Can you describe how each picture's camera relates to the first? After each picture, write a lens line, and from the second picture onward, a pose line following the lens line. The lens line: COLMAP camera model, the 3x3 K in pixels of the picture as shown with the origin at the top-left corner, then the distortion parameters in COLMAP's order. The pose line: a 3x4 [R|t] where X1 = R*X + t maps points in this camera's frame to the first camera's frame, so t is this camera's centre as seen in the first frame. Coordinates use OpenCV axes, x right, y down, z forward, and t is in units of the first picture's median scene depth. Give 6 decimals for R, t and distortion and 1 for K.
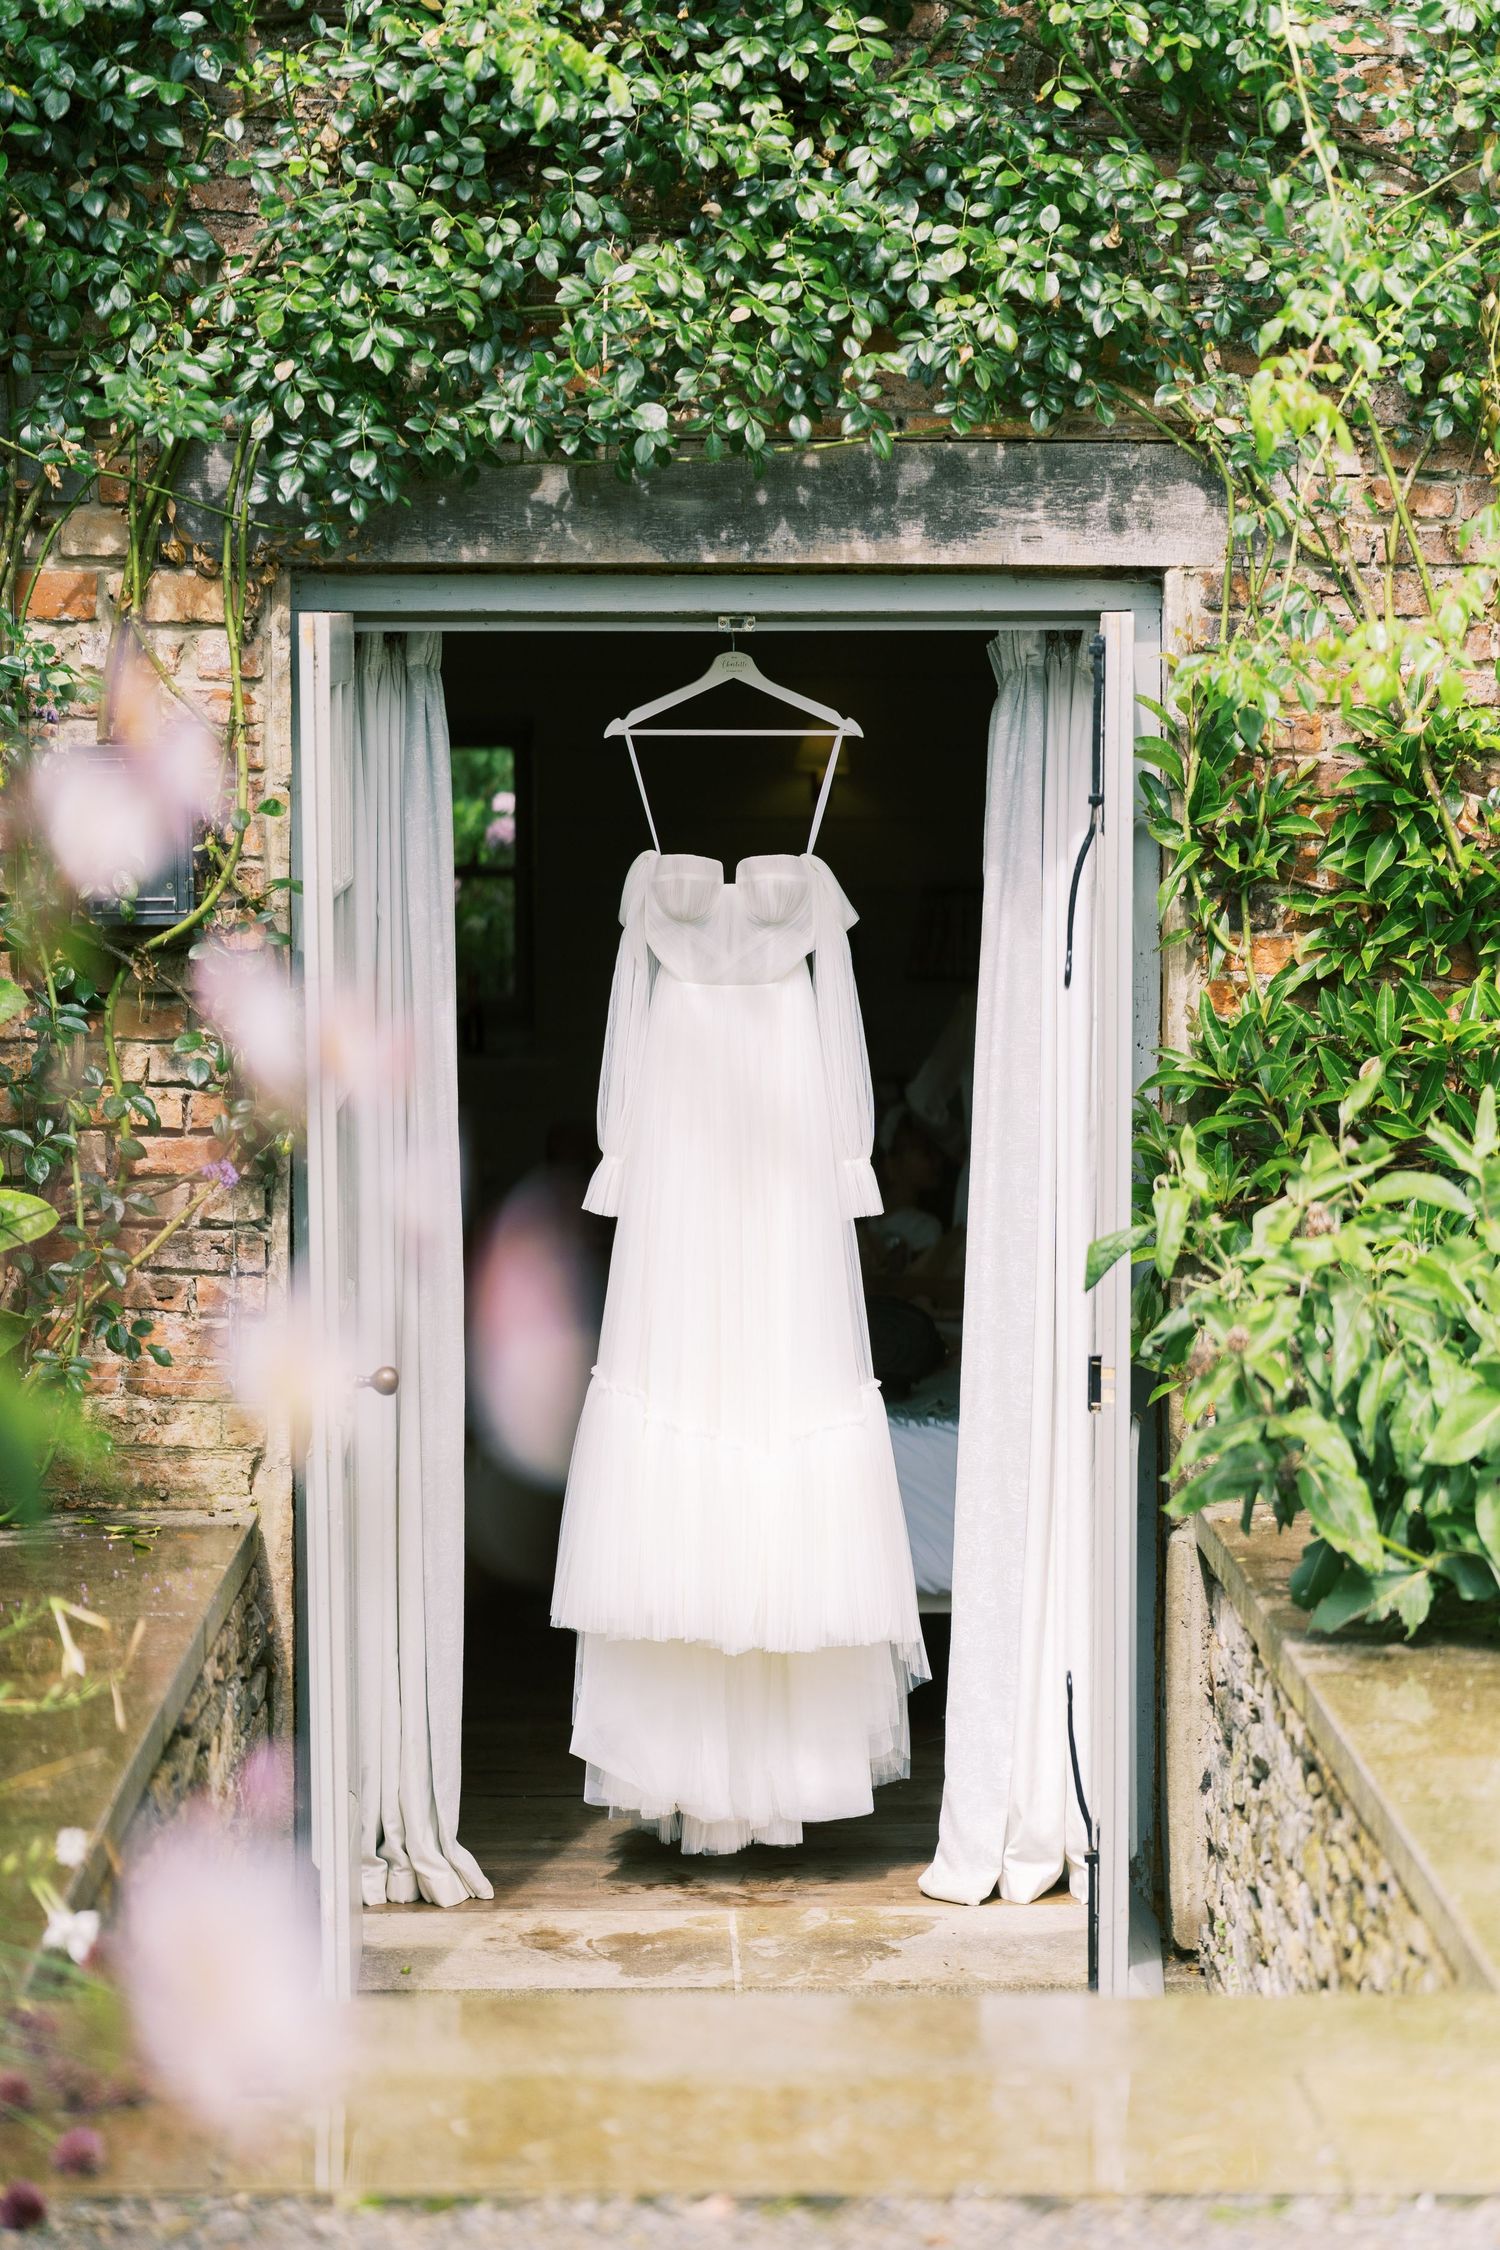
lens RADIAL K [[5598.7, 0, 750.6], [0, 5598.7, 1351.8], [0, 0, 1]] dist [0.081833, -0.169085]
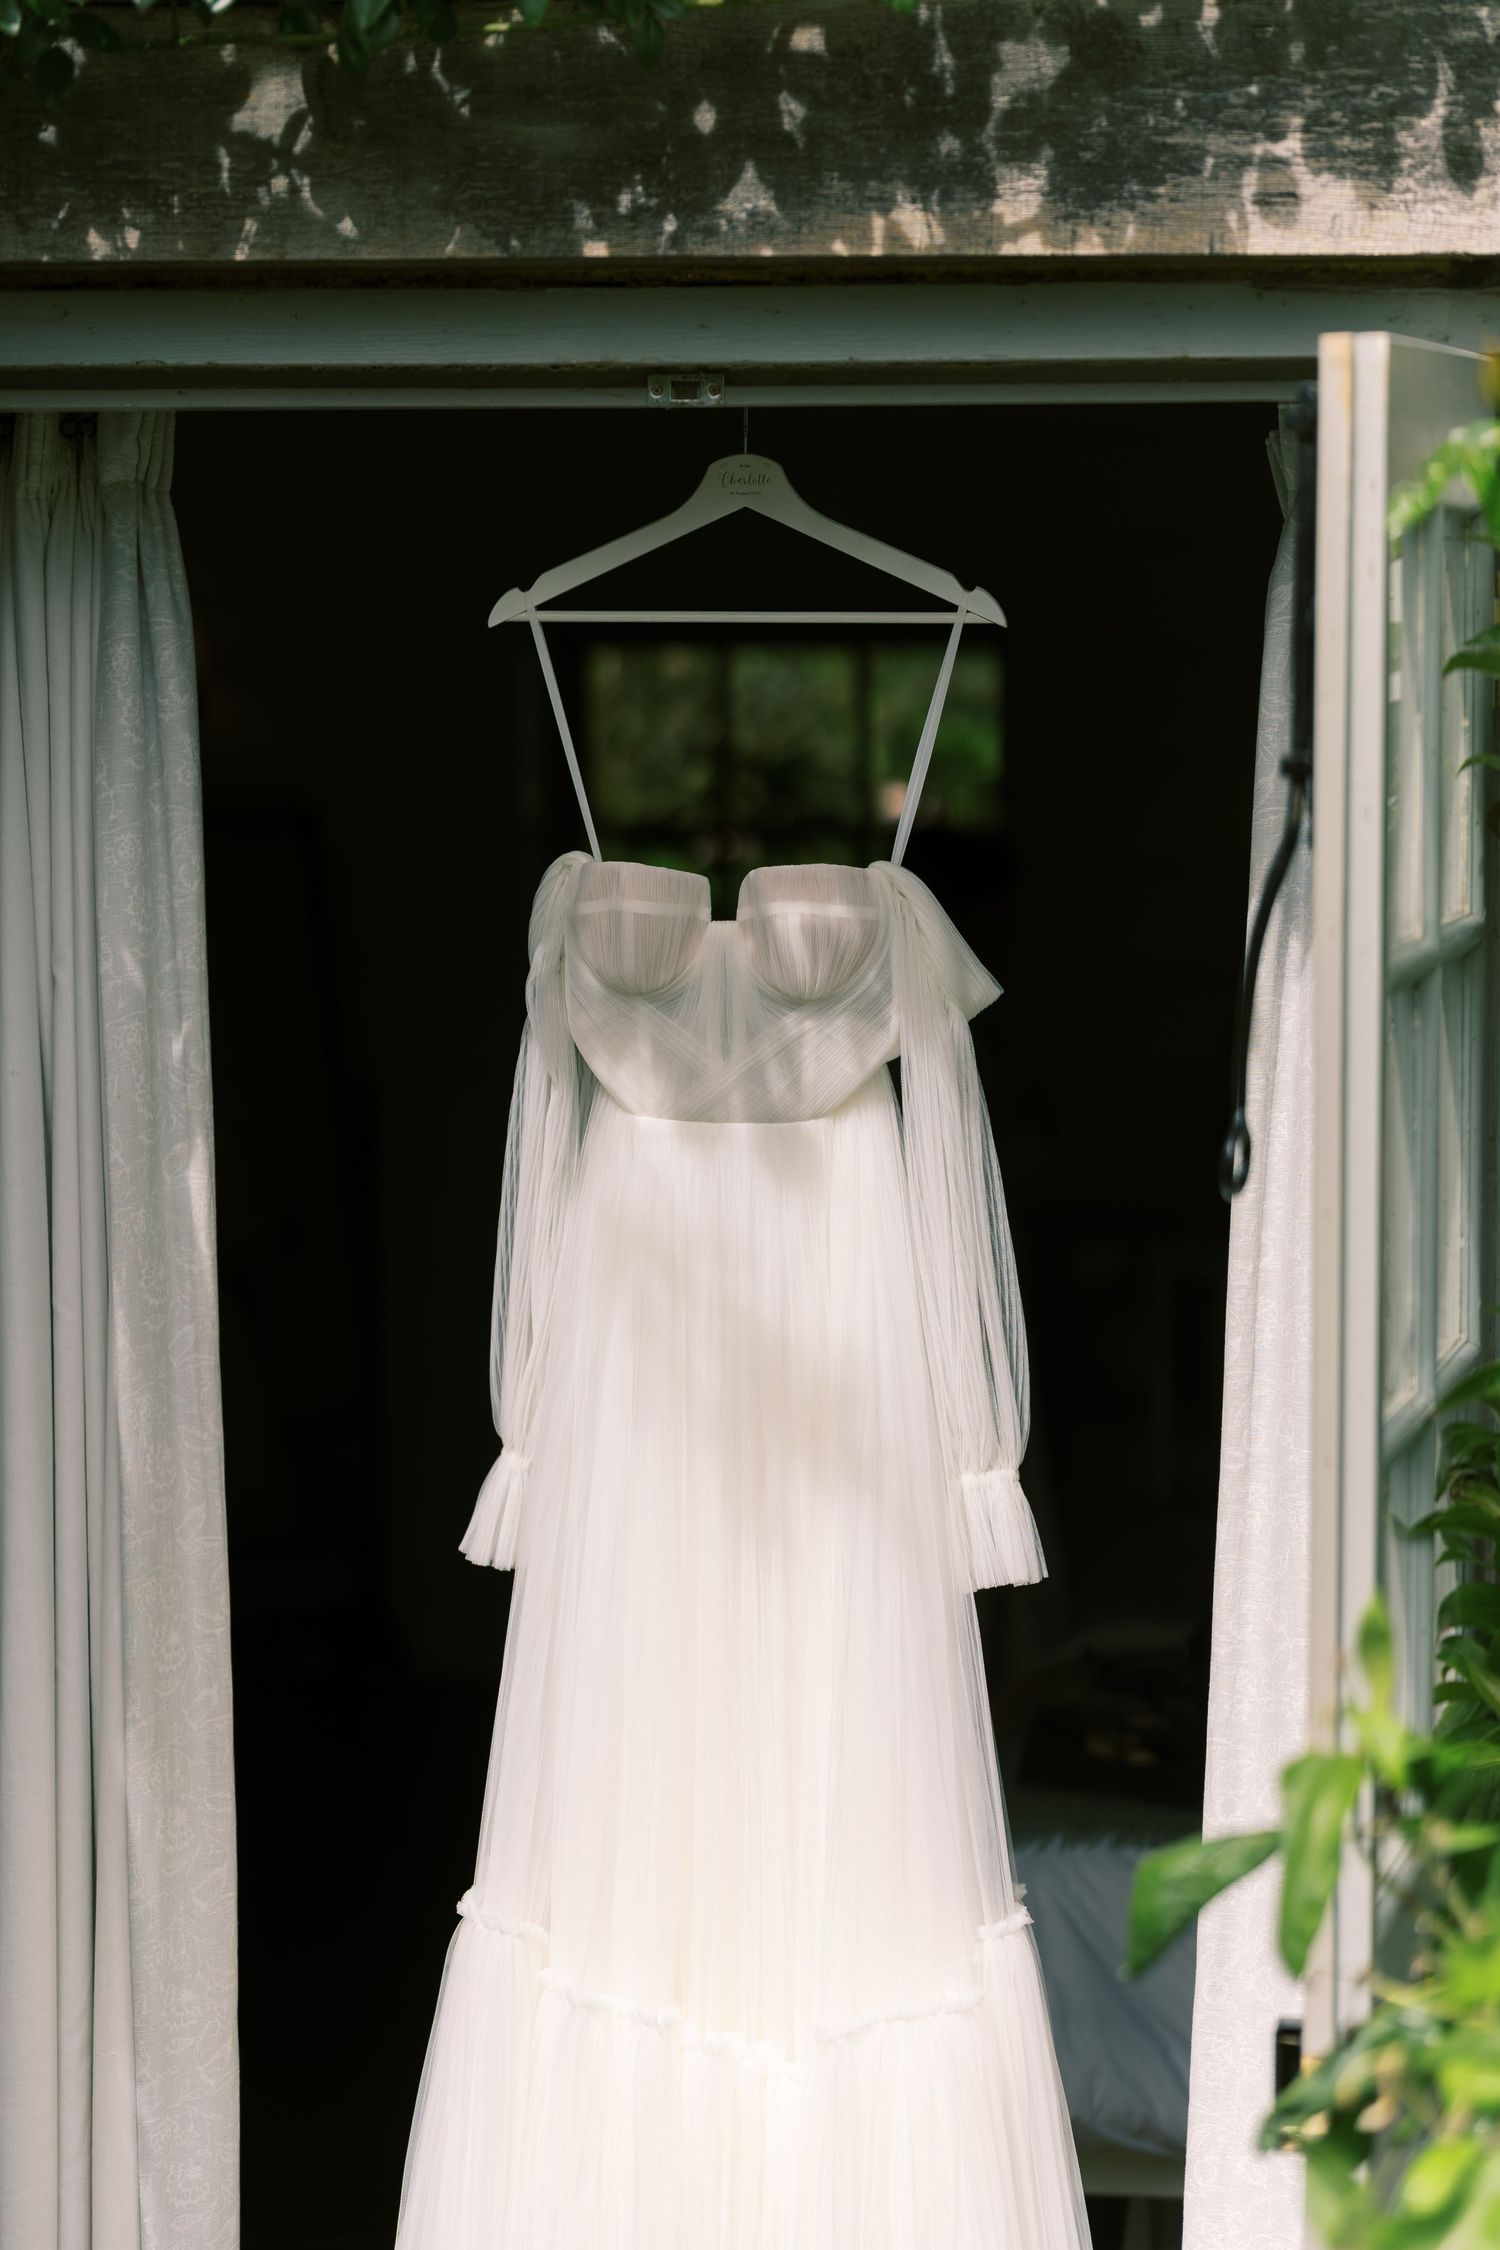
lens RADIAL K [[5598.7, 0, 750.6], [0, 5598.7, 1351.8], [0, 0, 1]] dist [0.081833, -0.169085]
pose [[0.978615, 0.027853, -0.203806, 0.101257], [-0.023944, 0.999479, 0.021622, -0.056255], [0.204302, -0.016279, 0.978773, 0.513585]]
